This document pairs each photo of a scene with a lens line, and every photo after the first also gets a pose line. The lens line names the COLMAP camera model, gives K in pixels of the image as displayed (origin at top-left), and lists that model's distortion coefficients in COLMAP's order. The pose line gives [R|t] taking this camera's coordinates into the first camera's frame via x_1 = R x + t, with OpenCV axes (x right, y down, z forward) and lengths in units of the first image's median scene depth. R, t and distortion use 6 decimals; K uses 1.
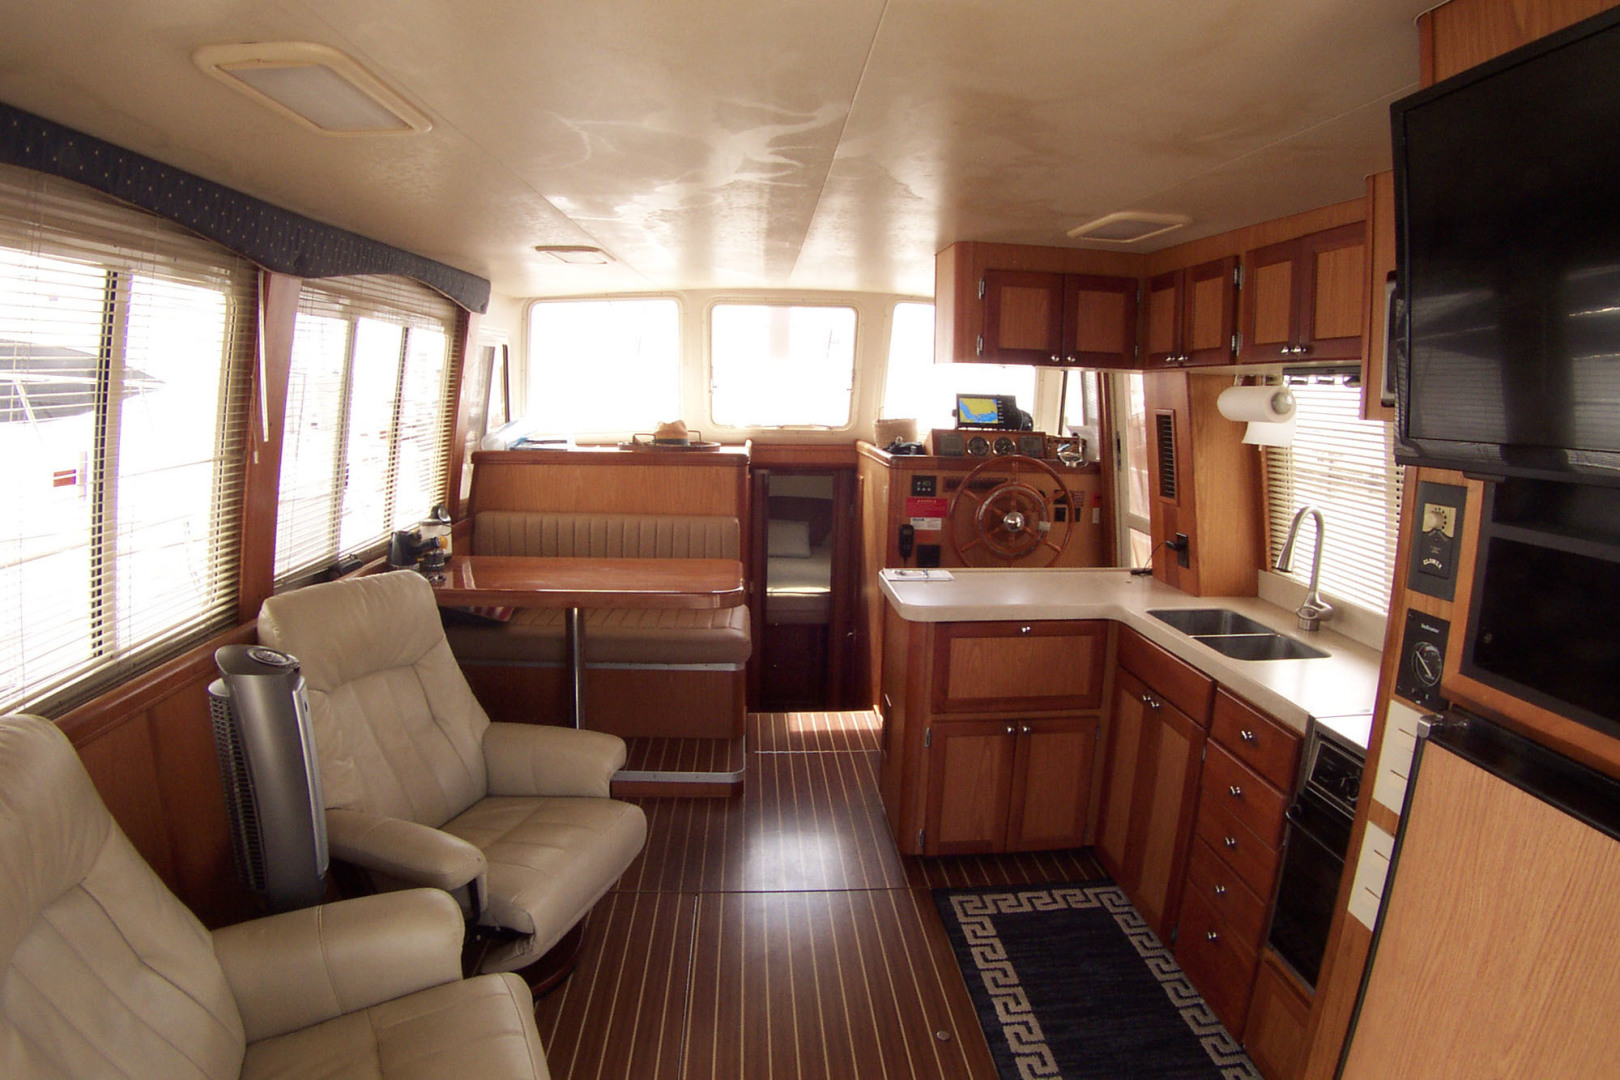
lens RADIAL K [[854.2, 0, 810.0], [0, 854.2, 540.0], [0, 0, 1]] dist [-0.113351, 0.000242]
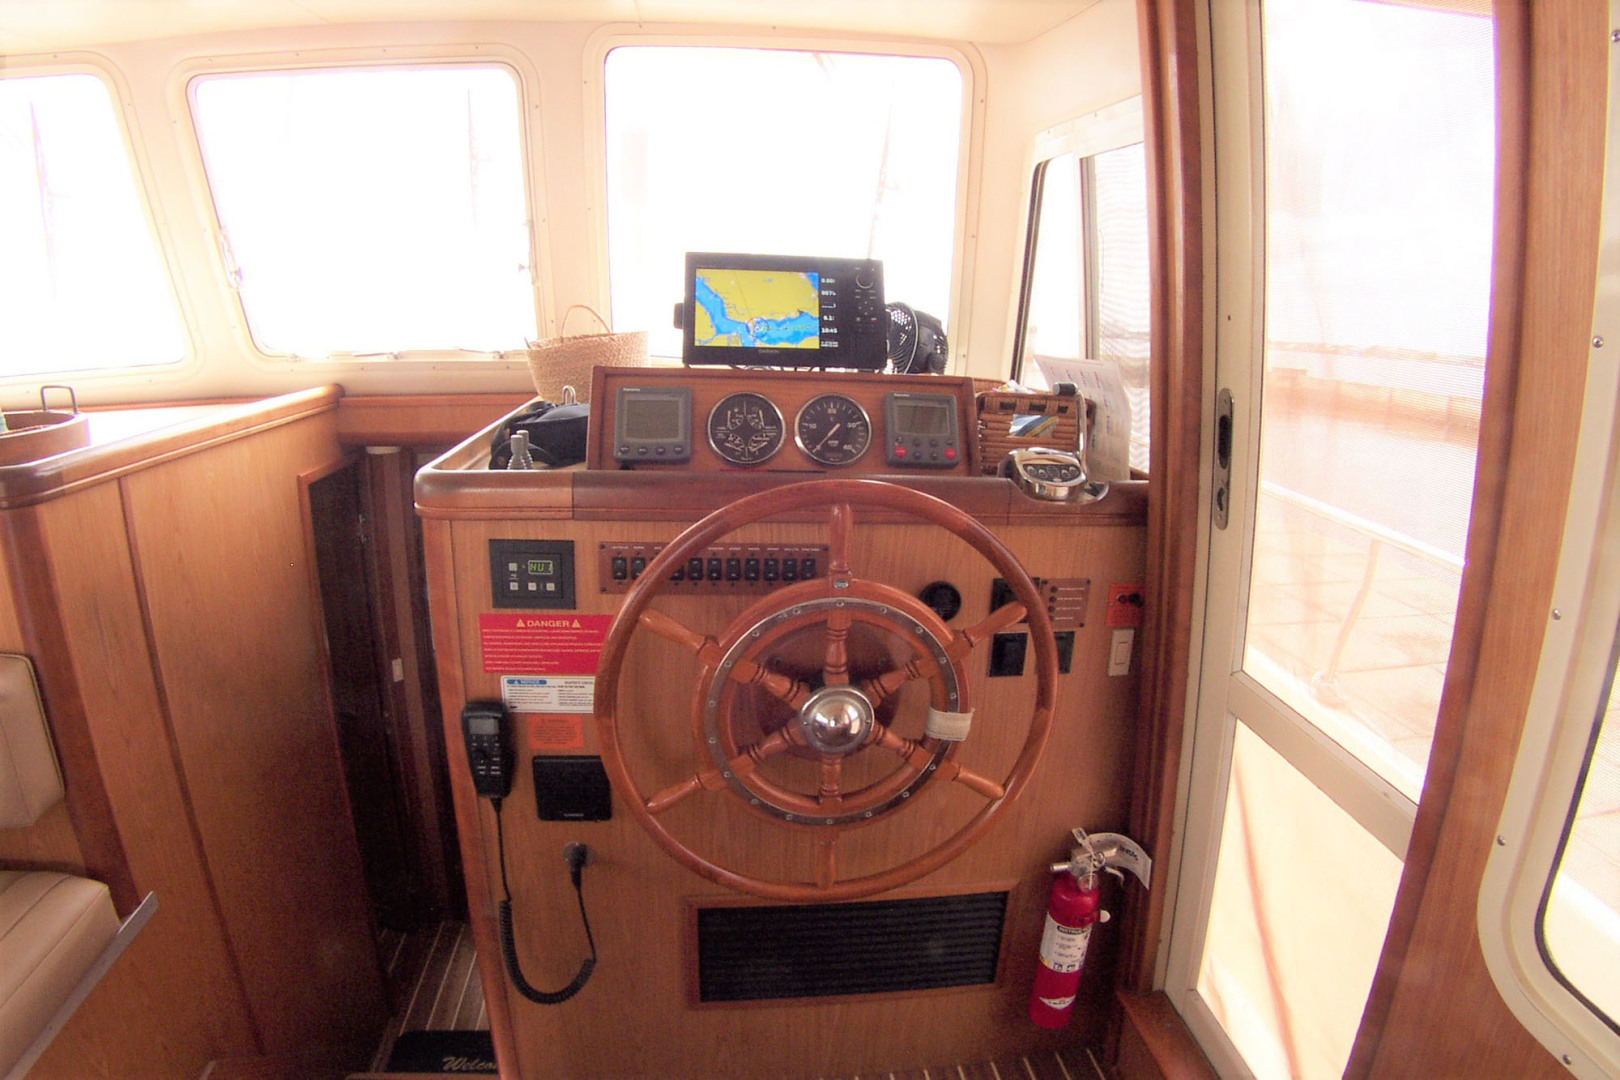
lens RADIAL K [[854.2, 0, 810.0], [0, 854.2, 540.0], [0, 0, 1]] dist [-0.113351, 0.000242]
pose [[0.998845, -0.001292, 0.048034, 0.206366], [-0.003230, 0.995573, 0.093938, -0.098607], [-0.047943, -0.093985, 0.994419, 0.692182]]
